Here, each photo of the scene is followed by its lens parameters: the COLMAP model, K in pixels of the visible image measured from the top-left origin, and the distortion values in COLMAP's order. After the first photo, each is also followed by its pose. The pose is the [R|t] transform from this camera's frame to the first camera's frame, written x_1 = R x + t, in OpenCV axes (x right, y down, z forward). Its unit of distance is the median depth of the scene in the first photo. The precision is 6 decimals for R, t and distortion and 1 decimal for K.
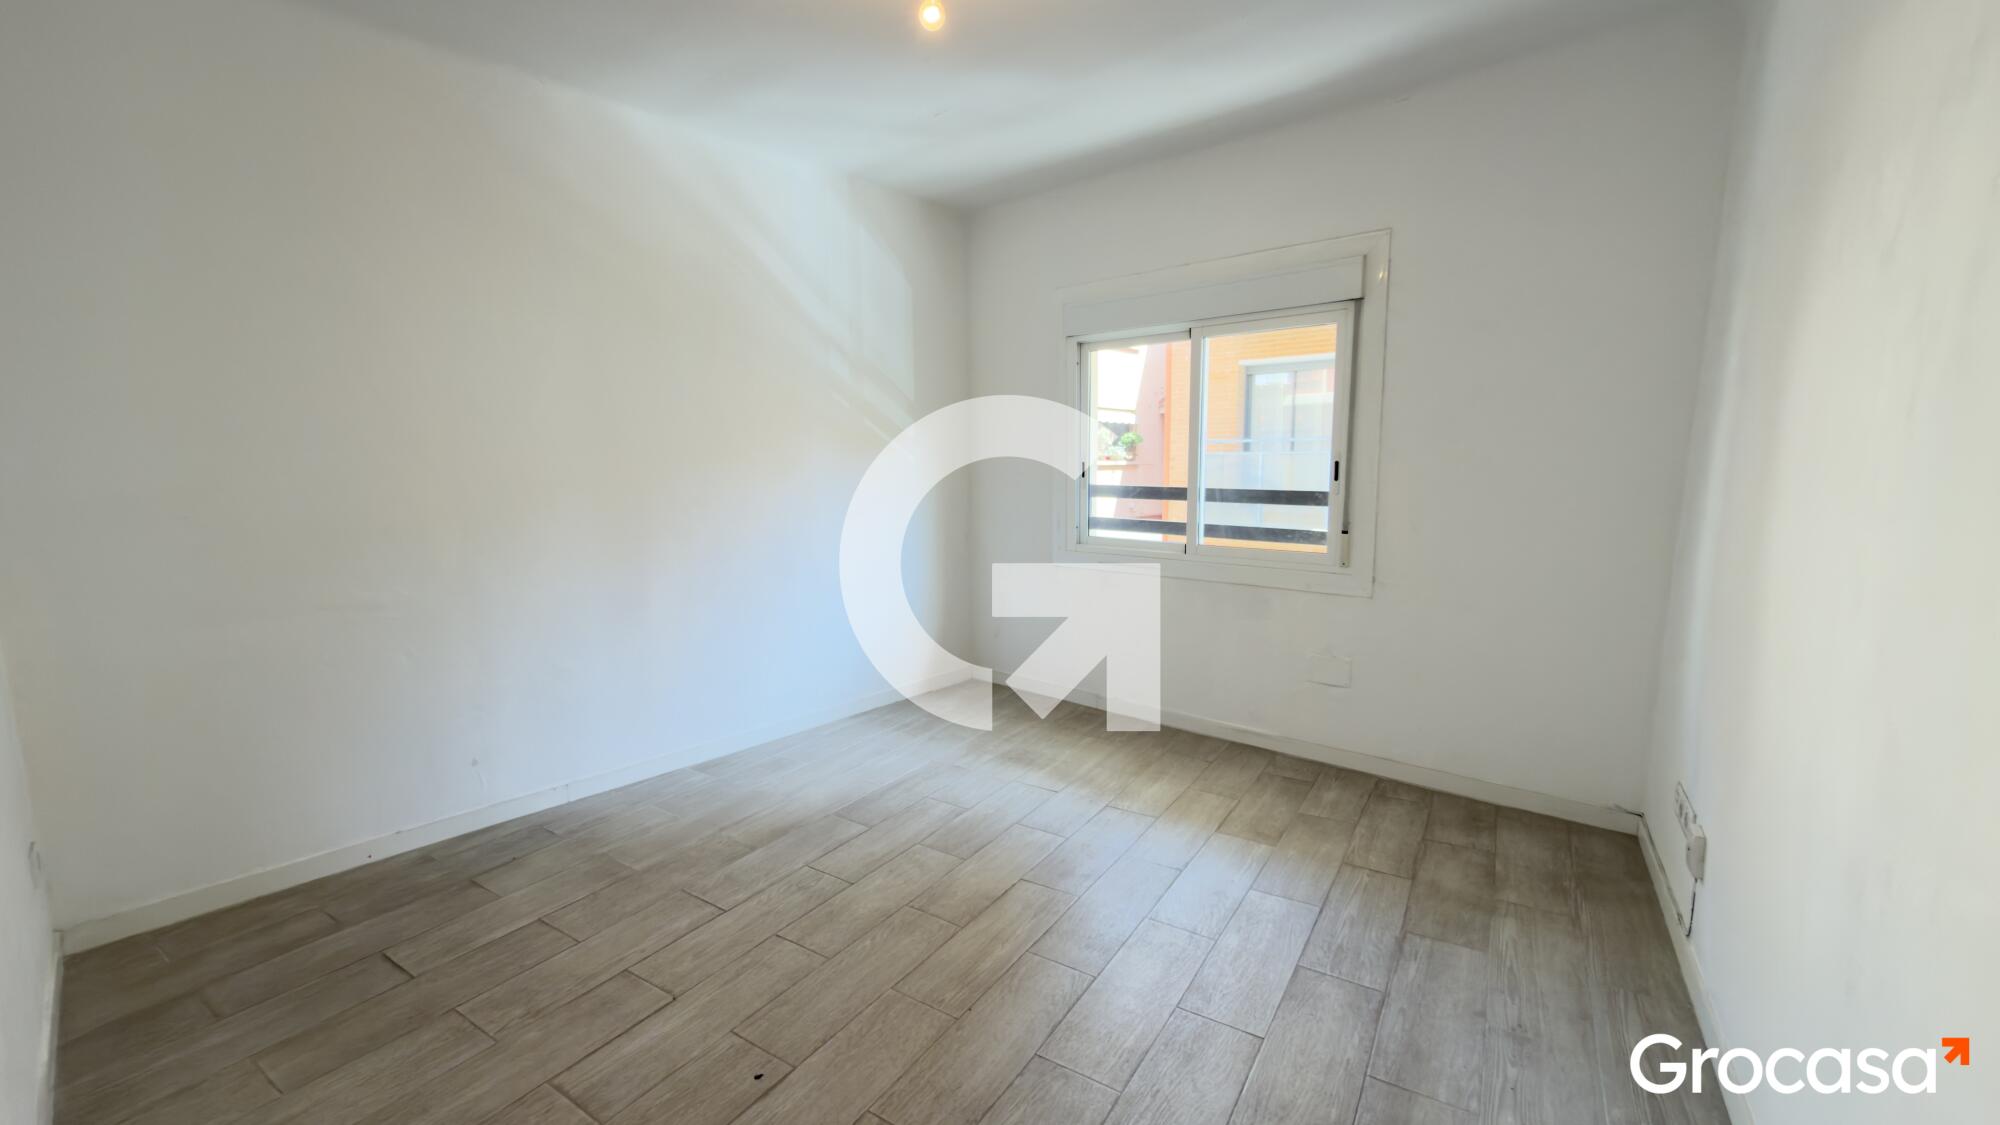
lens RADIAL K [[798.0, 0, 1002.7], [0, 798.0, 563.8], [0, 0, 1]] dist [0.002440, 0.000181]
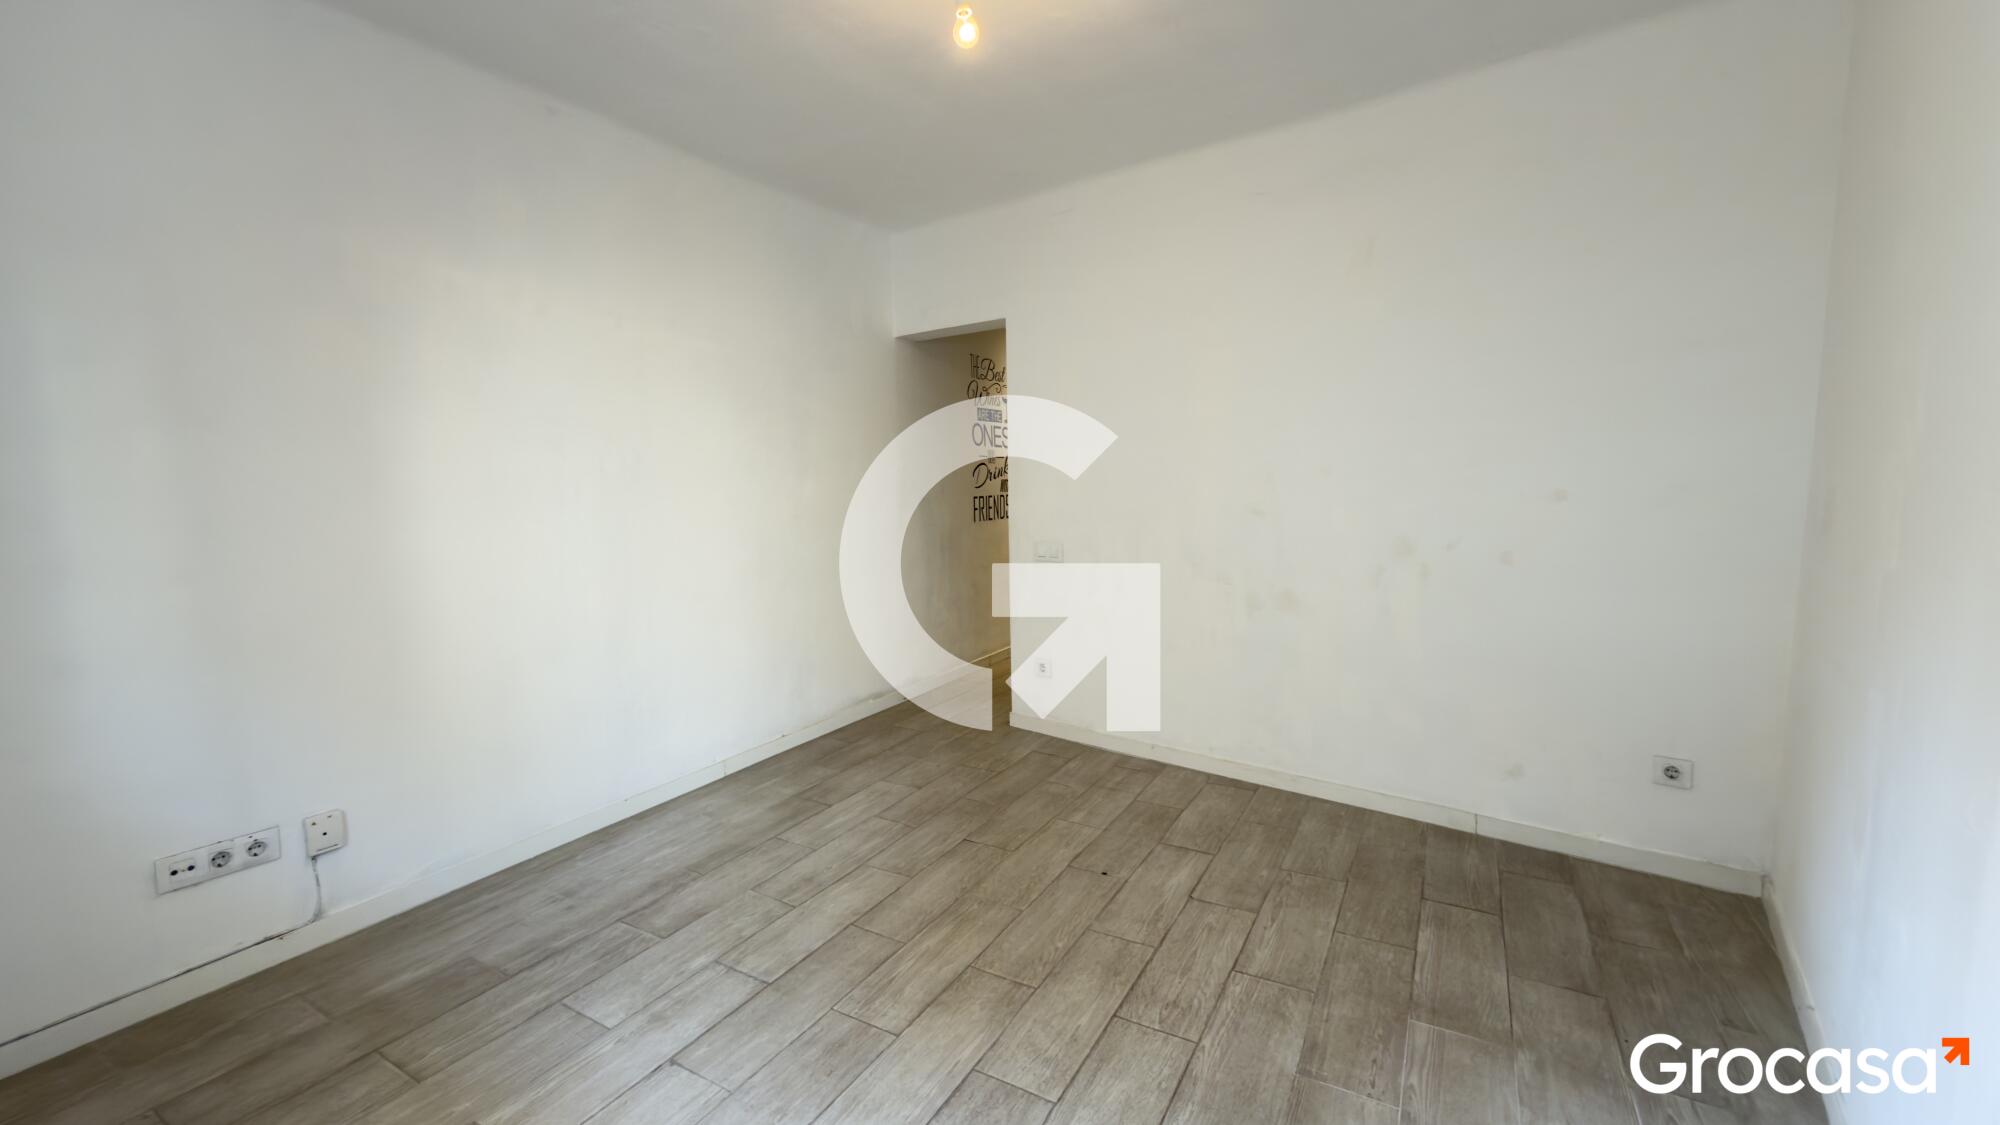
lens RADIAL K [[798.8, 0, 1000.5], [0, 798.8, 563.9], [0, 0, 1]] dist [0.001107, -0.000071]
pose [[-0.998664, 0.028512, -0.043098, -0.052691], [0.017407, 0.970879, 0.238937, -0.211724], [0.048655, 0.237867, -0.970078, 1.592813]]
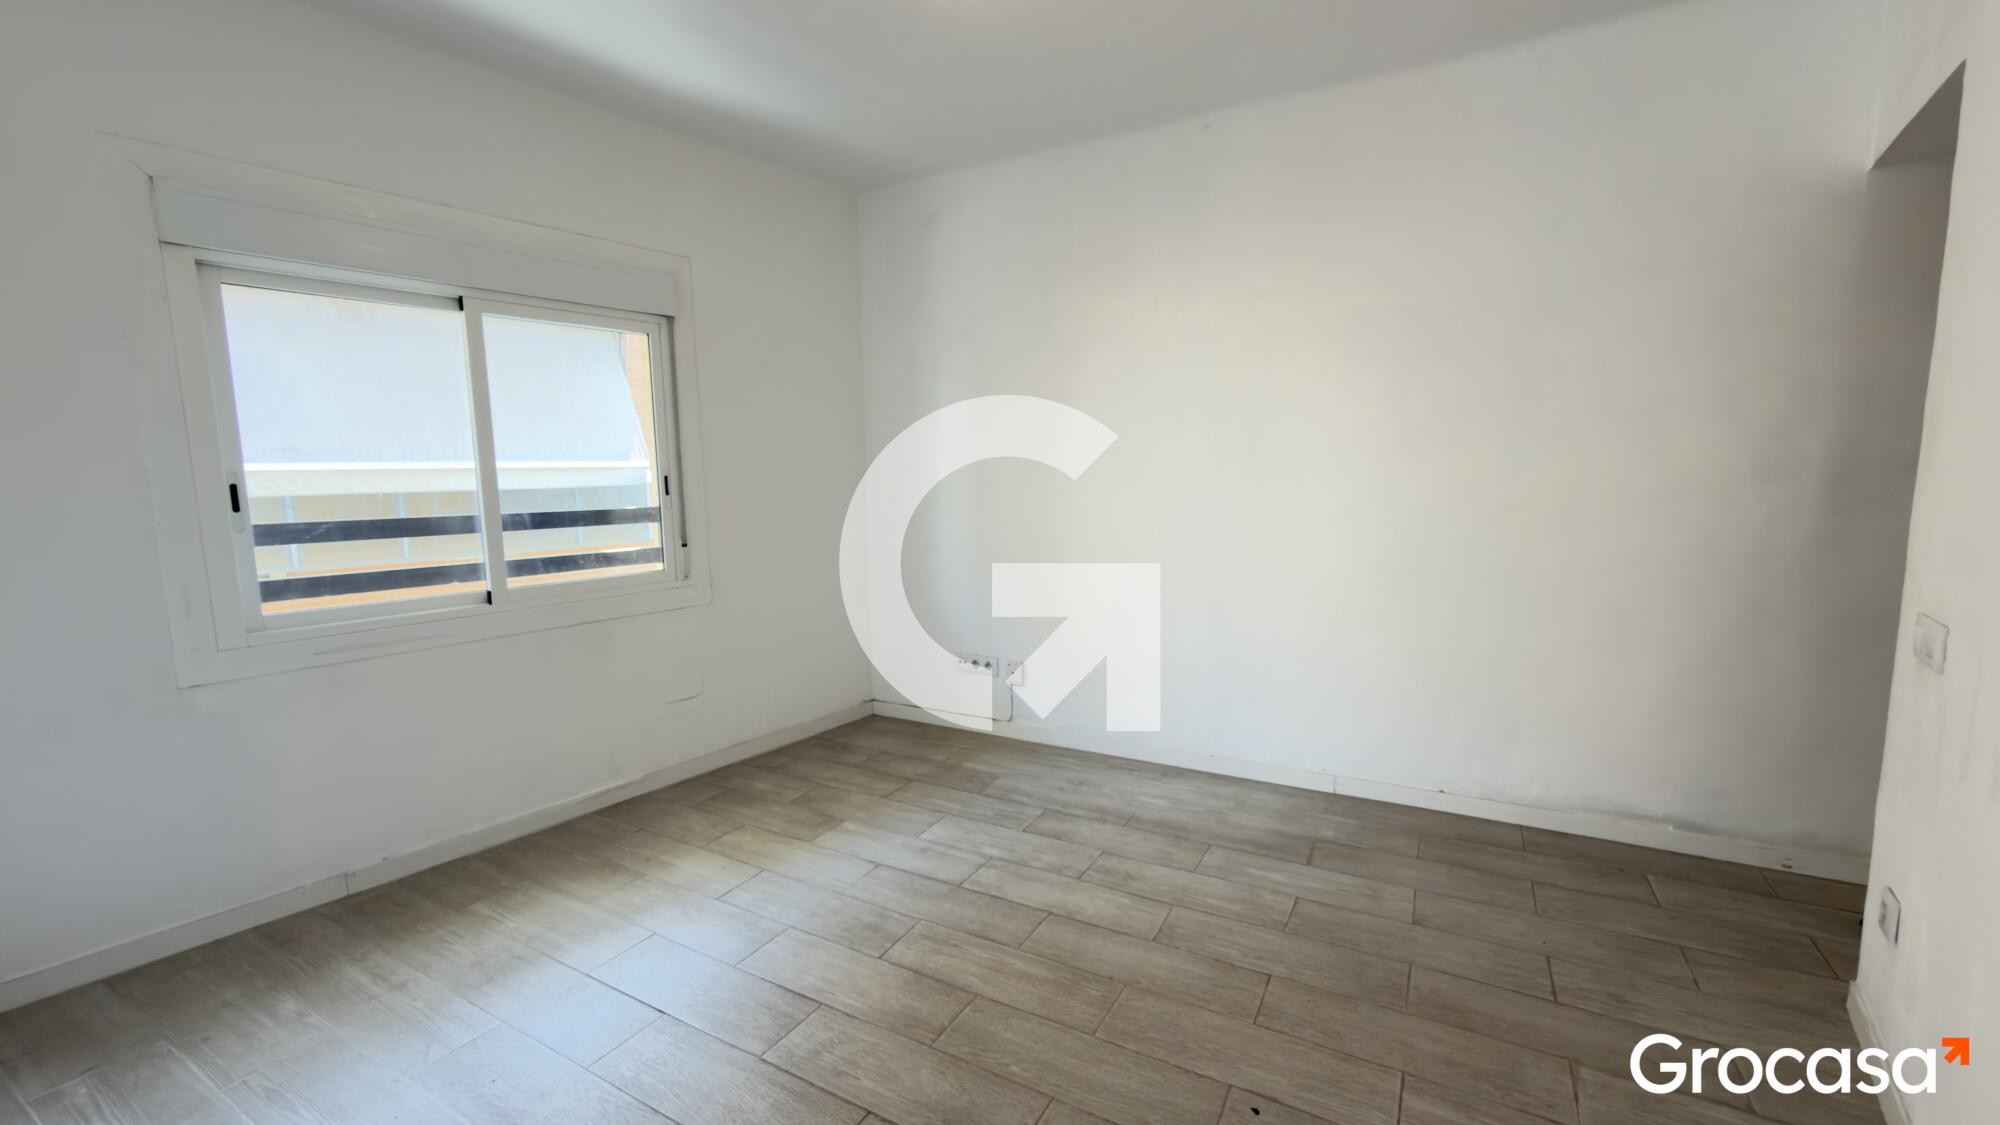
lens RADIAL K [[798.8, 0, 1000.5], [0, 798.8, 563.9], [0, 0, 1]] dist [0.001107, -0.000071]
pose [[-0.057259, -0.113388, 0.991899, -0.766606], [0.146239, 0.981860, 0.120682, -0.101580], [-0.987591, 0.151964, -0.039638, 0.821521]]
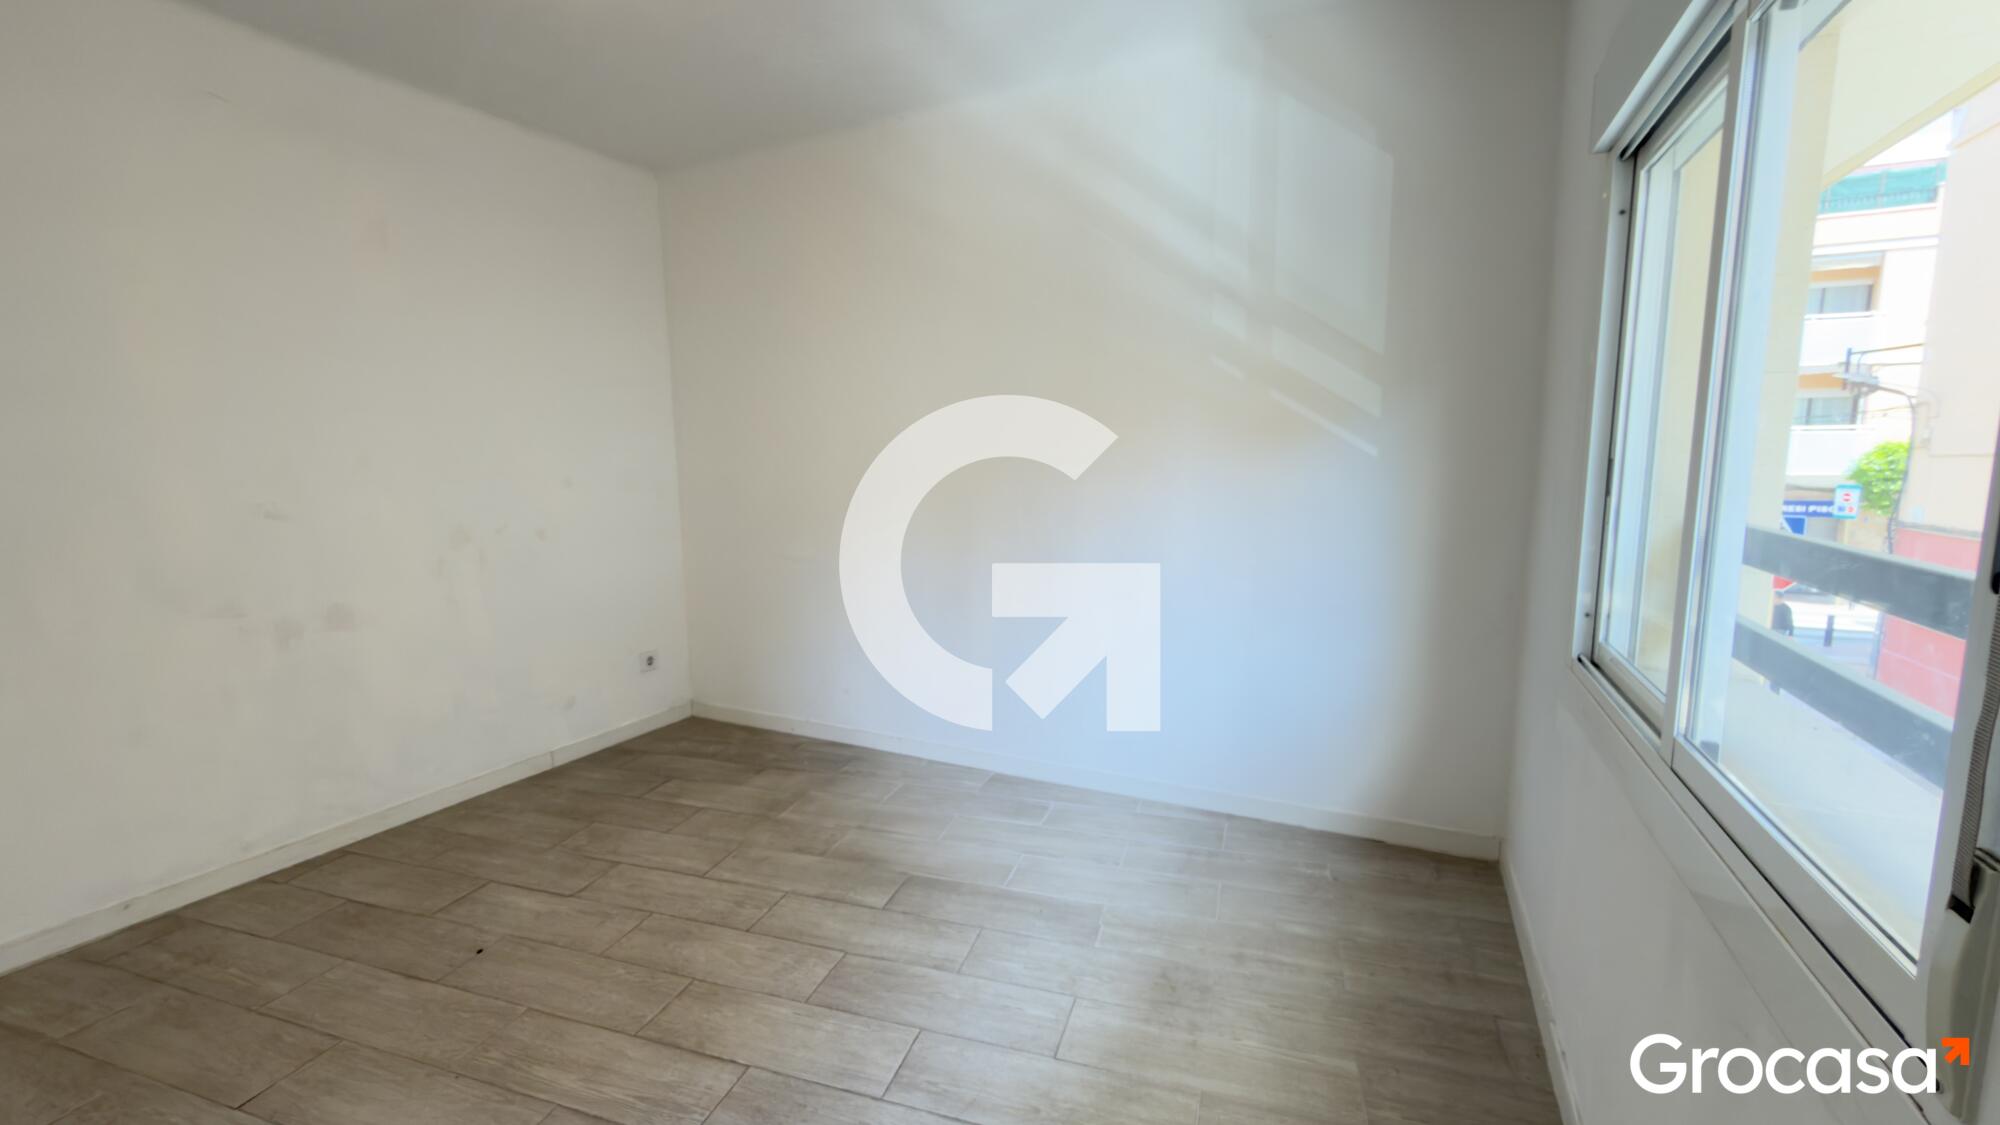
lens RADIAL K [[798.8, 0, 1000.5], [0, 798.8, 563.9], [0, 0, 1]] dist [0.001107, -0.000071]
pose [[0.254361, 0.131688, -0.958102, 0.667988], [-0.116095, 0.987680, 0.104932, -0.130010], [0.960116, 0.084540, 0.266515, 0.964885]]
